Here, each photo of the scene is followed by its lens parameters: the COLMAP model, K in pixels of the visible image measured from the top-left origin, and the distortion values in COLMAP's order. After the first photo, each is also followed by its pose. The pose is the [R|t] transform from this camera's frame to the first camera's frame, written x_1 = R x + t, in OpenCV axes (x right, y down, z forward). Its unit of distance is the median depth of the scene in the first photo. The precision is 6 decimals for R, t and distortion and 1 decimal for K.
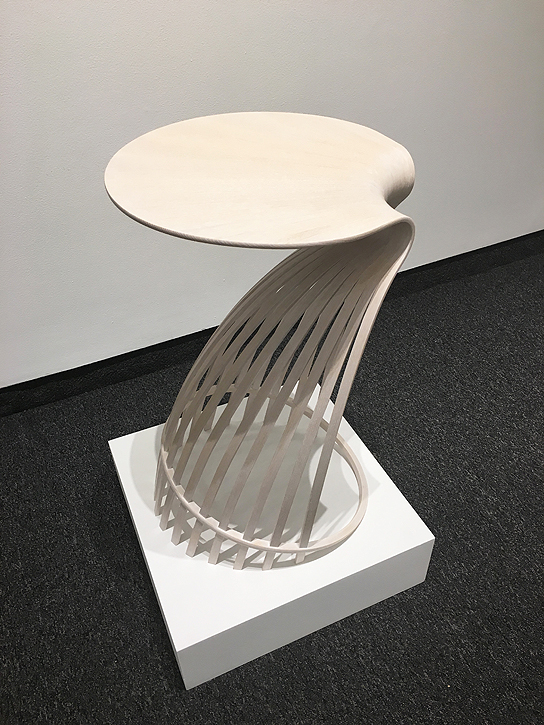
lens RADIAL K [[621.6, 0, 269.3], [0, 621.6, 361.9], [0, 0, 1]] dist [0.072437, -0.088938]
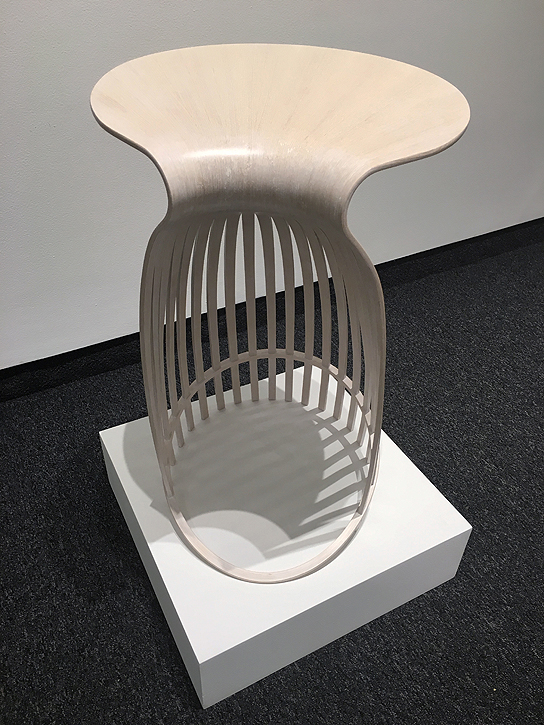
lens RADIAL K [[621.6, 0, 271.0], [0, 621.6, 360.1], [0, 0, 1]] dist [0.072437, -0.088938]
pose [[0.996205, -0.003090, 0.086984, -0.095338], [0.005263, 0.999679, -0.024766, 0.049607], [-0.086879, 0.025130, 0.995902, 0.091339]]
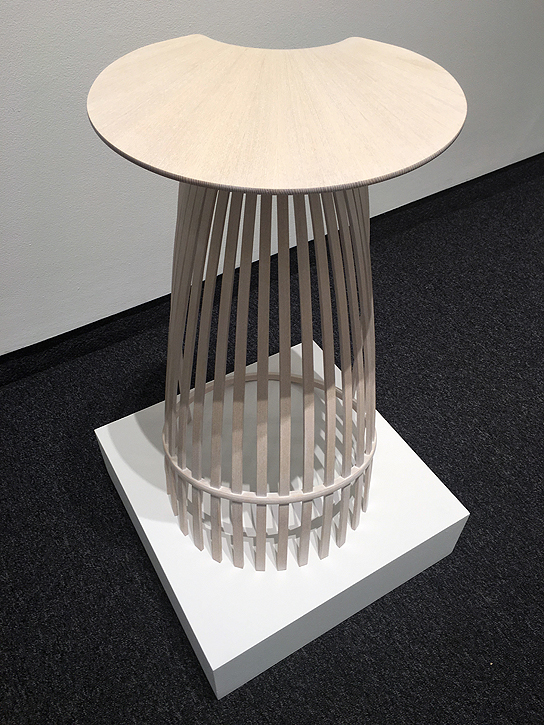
lens RADIAL K [[621.6, 0, 274.3], [0, 621.6, 363.5], [0, 0, 1]] dist [0.072437, -0.088938]
pose [[0.992090, -0.065935, 0.106814, -0.097753], [0.052875, 0.991268, 0.120794, -0.062672], [-0.113846, -0.114191, 0.986914, 0.115102]]
